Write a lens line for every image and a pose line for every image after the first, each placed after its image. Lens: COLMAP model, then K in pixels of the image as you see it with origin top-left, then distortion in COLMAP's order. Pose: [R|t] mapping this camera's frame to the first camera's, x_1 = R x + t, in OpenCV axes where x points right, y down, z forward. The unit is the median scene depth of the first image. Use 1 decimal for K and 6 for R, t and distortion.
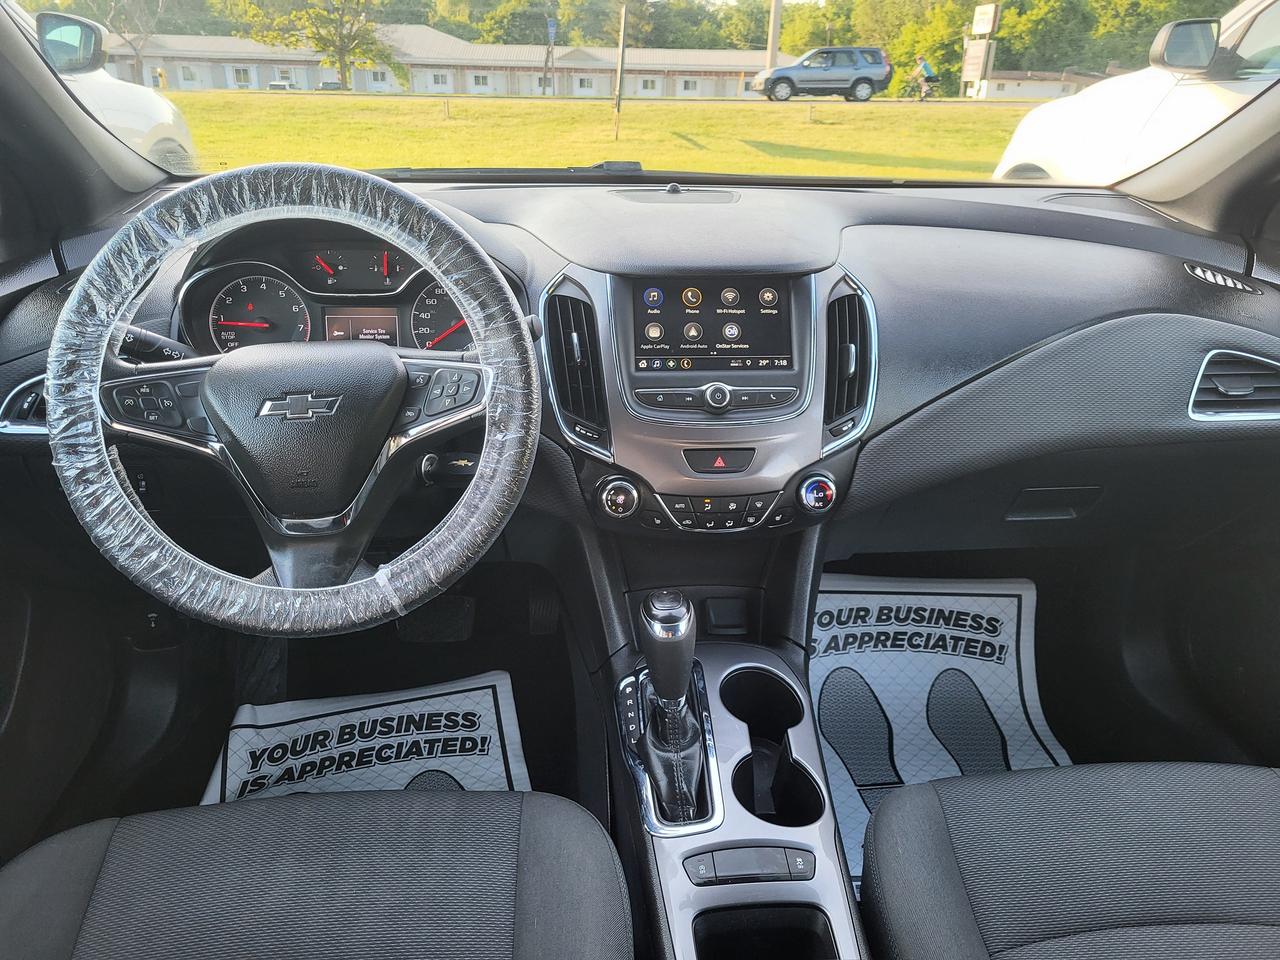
lens RADIAL K [[970.5, 0, 652.4], [0, 970.5, 485.8], [0, 0, 1]] dist [0.015427, 0.004626]
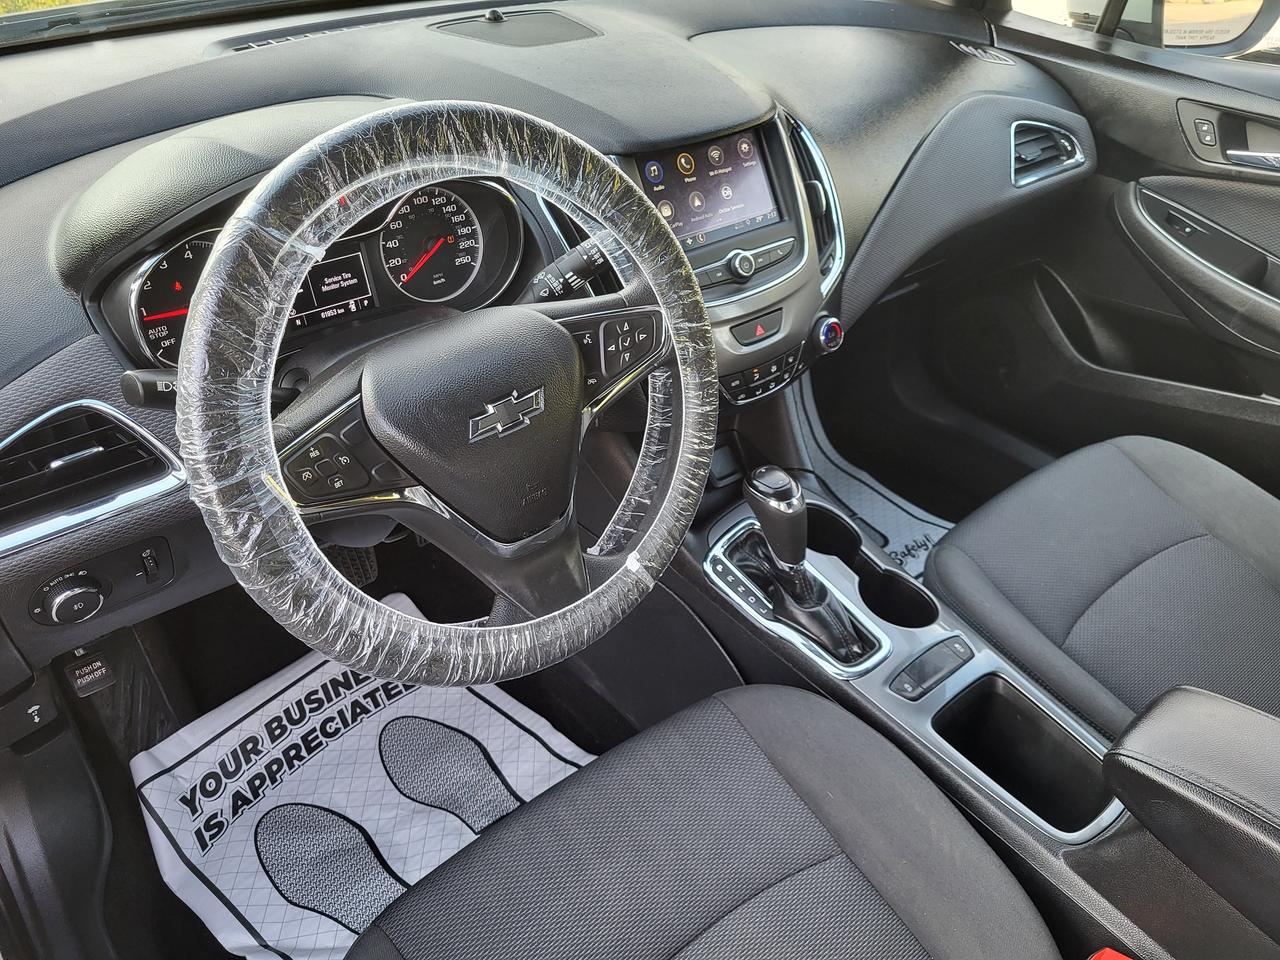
lens RADIAL K [[970.5, 0, 649.7], [0, 970.5, 490.3], [0, 0, 1]] dist [0.015427, 0.004626]
pose [[0.825821, -0.338156, 0.451298, -0.369057], [0.216272, 0.928991, 0.300337, -0.135957], [-0.520813, -0.150422, 0.840314, 0.130155]]
